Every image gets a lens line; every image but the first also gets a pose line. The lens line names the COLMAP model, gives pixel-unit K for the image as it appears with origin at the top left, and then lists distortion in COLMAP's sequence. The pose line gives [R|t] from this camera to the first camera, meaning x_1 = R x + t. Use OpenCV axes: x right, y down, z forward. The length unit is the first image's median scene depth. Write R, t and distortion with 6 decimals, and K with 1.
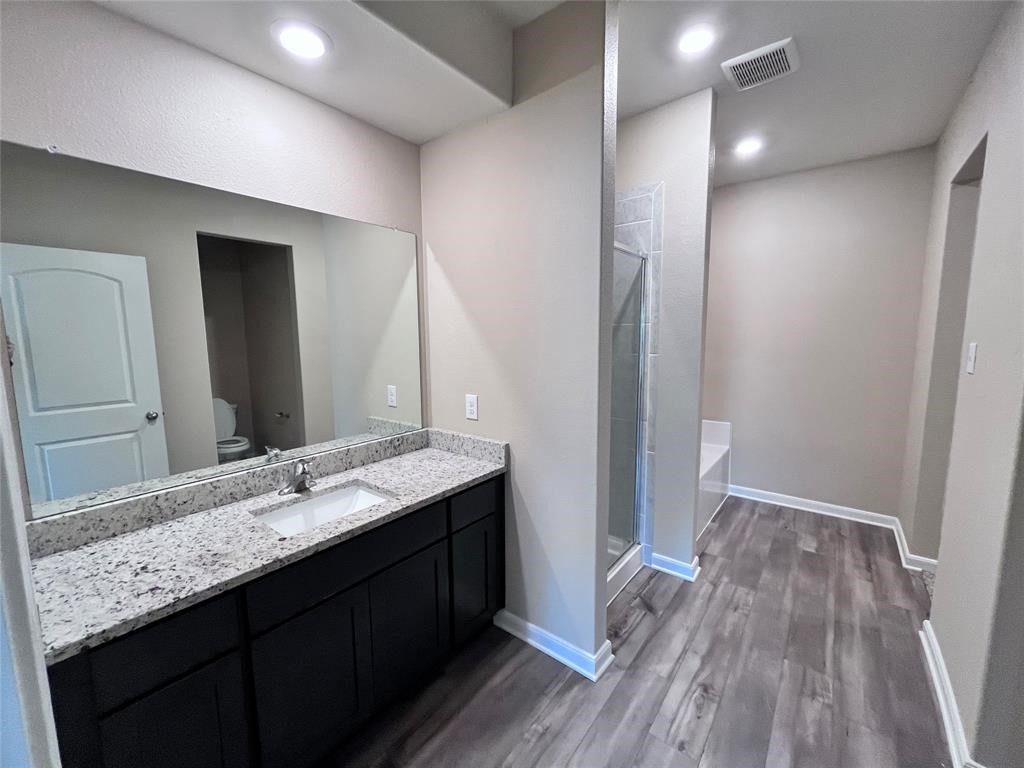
lens RADIAL K [[414.5, 0, 513.2], [0, 414.5, 379.5], [0, 0, 1]] dist [-0.002371, -0.000106]
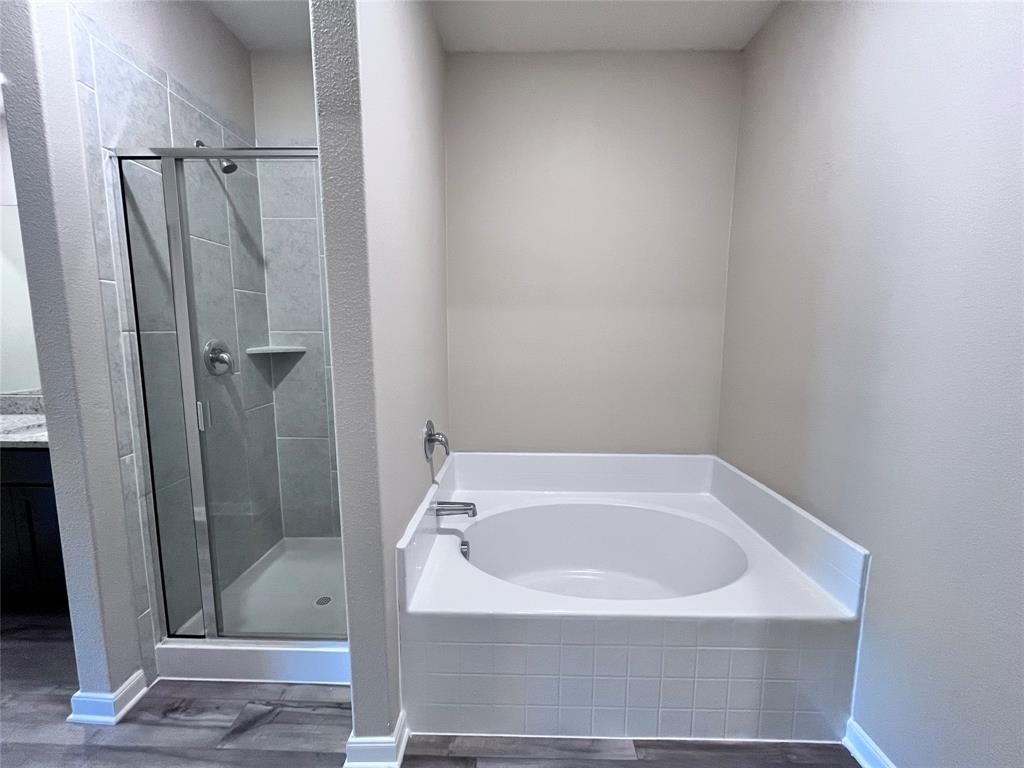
lens RADIAL K [[414.5, 0, 512.6], [0, 414.5, 380.9], [0, 0, 1]] dist [-0.002371, -0.000106]
pose [[0.605857, 0.107371, -0.788295, 1.330642], [-0.098647, 0.993343, 0.059484, -0.064037], [0.789434, 0.041724, 0.612415, 1.203916]]
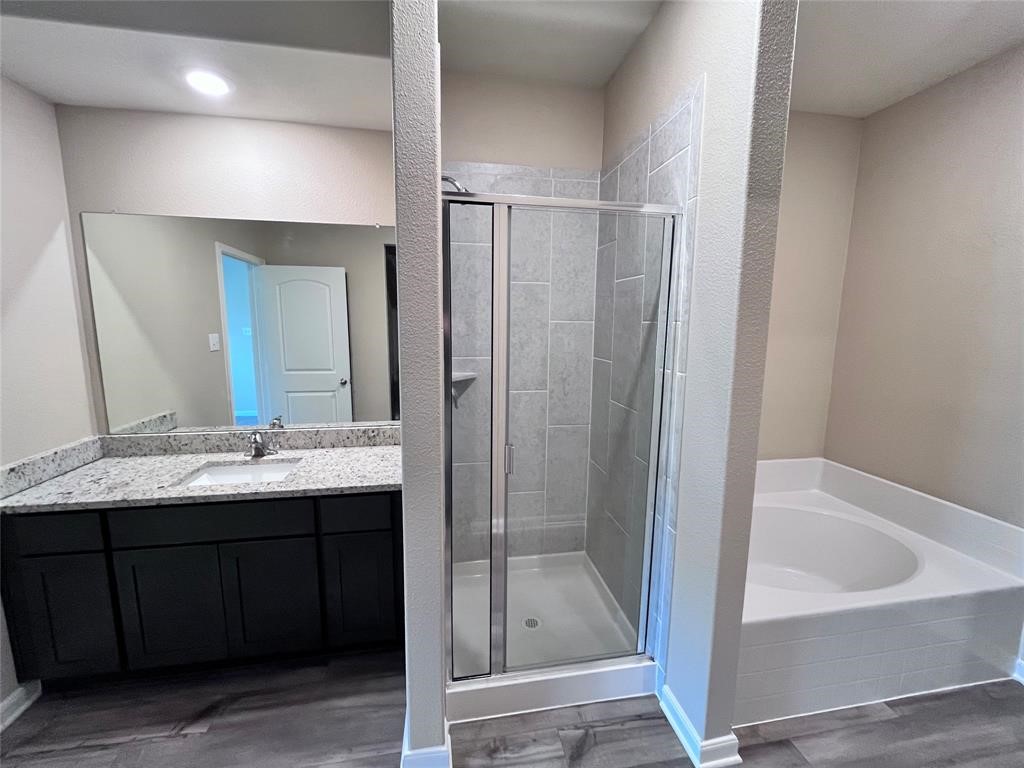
lens RADIAL K [[414.5, 0, 511.8], [0, 414.5, 380.7], [0, 0, 1]] dist [-0.002371, -0.000106]
pose [[0.744830, 0.109786, -0.658160, 0.814527], [-0.090095, 0.993886, 0.063828, -0.097826], [0.661143, 0.011756, 0.750167, 0.561408]]
